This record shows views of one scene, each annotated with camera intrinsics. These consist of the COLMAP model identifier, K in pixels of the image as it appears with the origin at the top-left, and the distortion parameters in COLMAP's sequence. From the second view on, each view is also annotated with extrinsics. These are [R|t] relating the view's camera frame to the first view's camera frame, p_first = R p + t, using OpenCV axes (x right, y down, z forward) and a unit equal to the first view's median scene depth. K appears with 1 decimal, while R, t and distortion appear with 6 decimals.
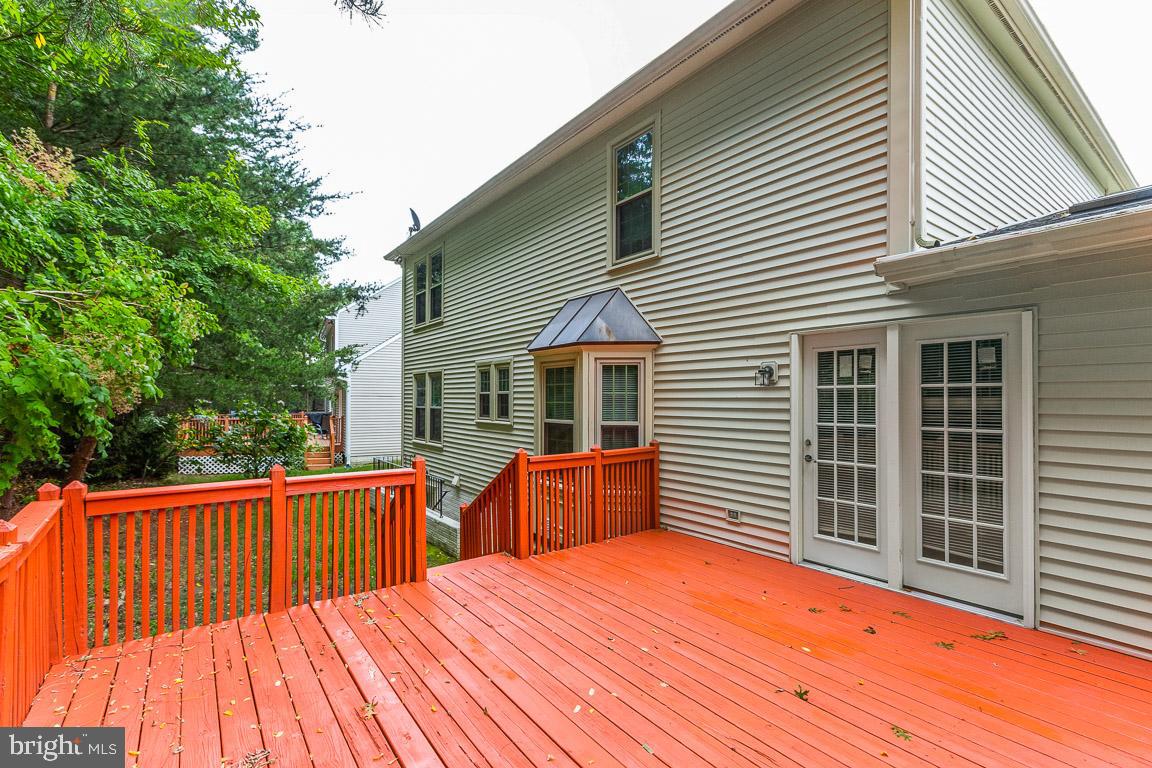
lens RADIAL K [[517.8, 0, 576.2], [0, 517.8, 395.0], [0, 0, 1]] dist [-0.000398, 0.000197]
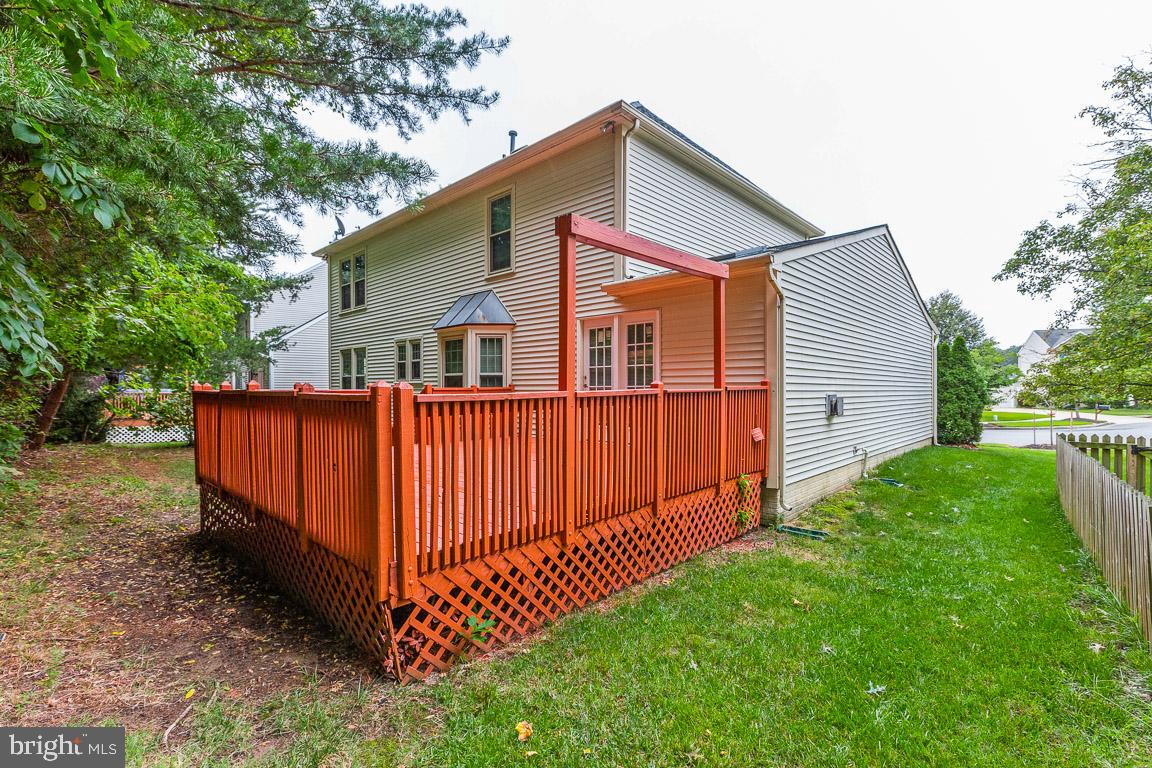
lens RADIAL K [[517.8, 0, 576.2], [0, 517.8, 395.0], [0, 0, 1]] dist [-0.000398, 0.000197]
pose [[0.986126, -0.006266, 0.165880, 0.073704], [0.003001, 0.999797, 0.019929, 0.085871], [-0.165971, -0.019155, 0.985945, -0.624252]]
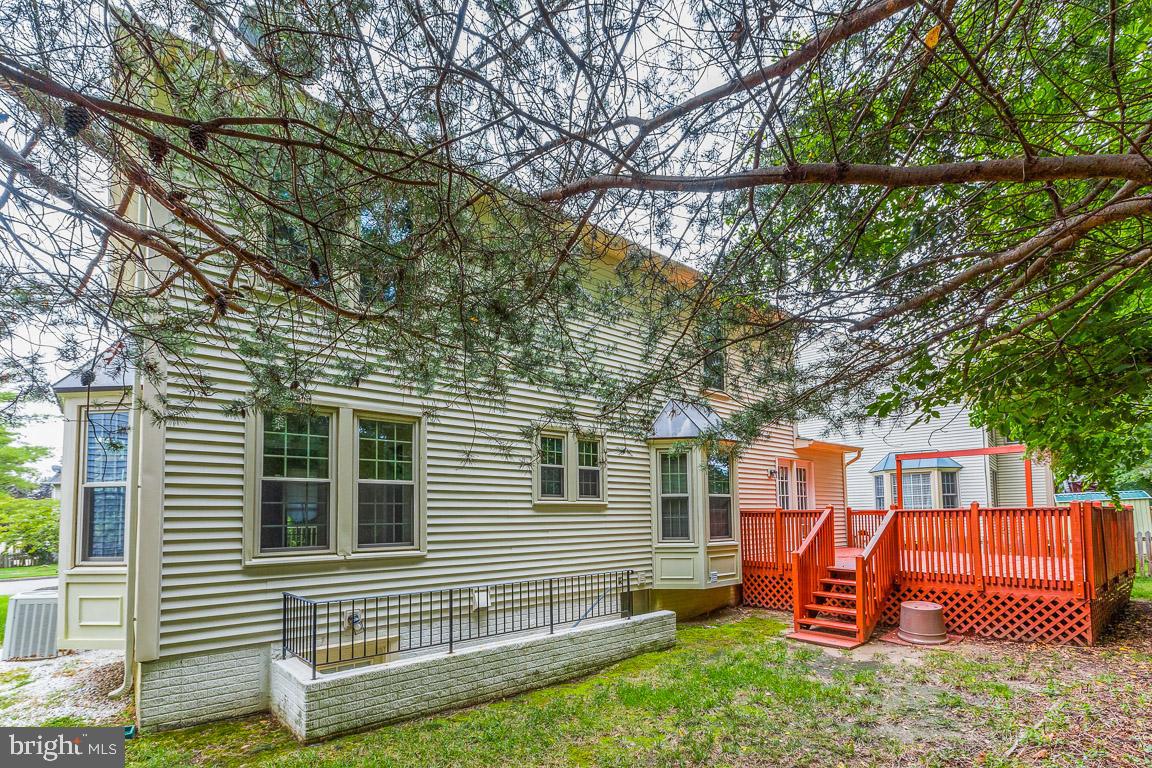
lens RADIAL K [[517.8, 0, 576.2], [0, 517.8, 395.0], [0, 0, 1]] dist [-0.000398, 0.000197]
pose [[-0.051335, 0.158067, 0.986093, -1.479856], [-0.036171, 0.986453, -0.160008, 0.021349], [-0.998026, -0.043882, -0.044922, 1.491995]]
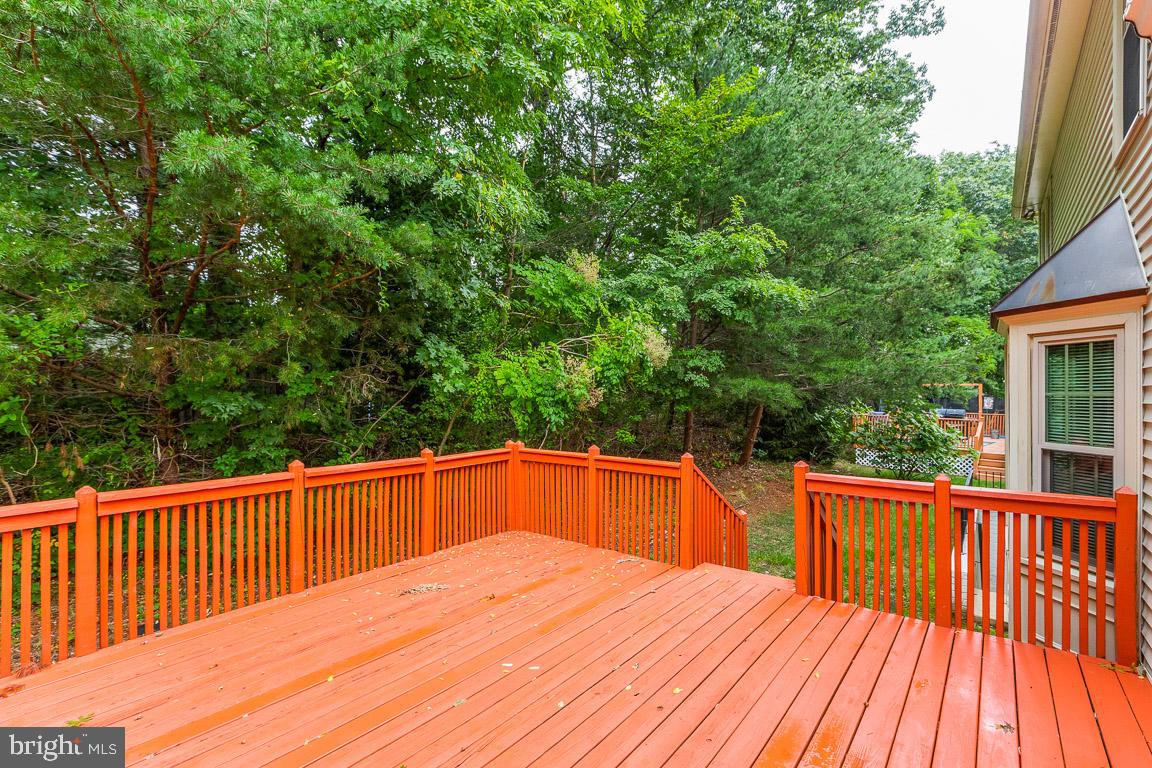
lens RADIAL K [[517.8, 0, 576.2], [0, 517.8, 395.0], [0, 0, 1]] dist [-0.000398, 0.000197]
pose [[0.250909, -0.000913, -0.968010, 0.463335], [0.007186, 0.999974, 0.000920, -0.005998], [0.967984, -0.007187, 0.250909, 0.333420]]
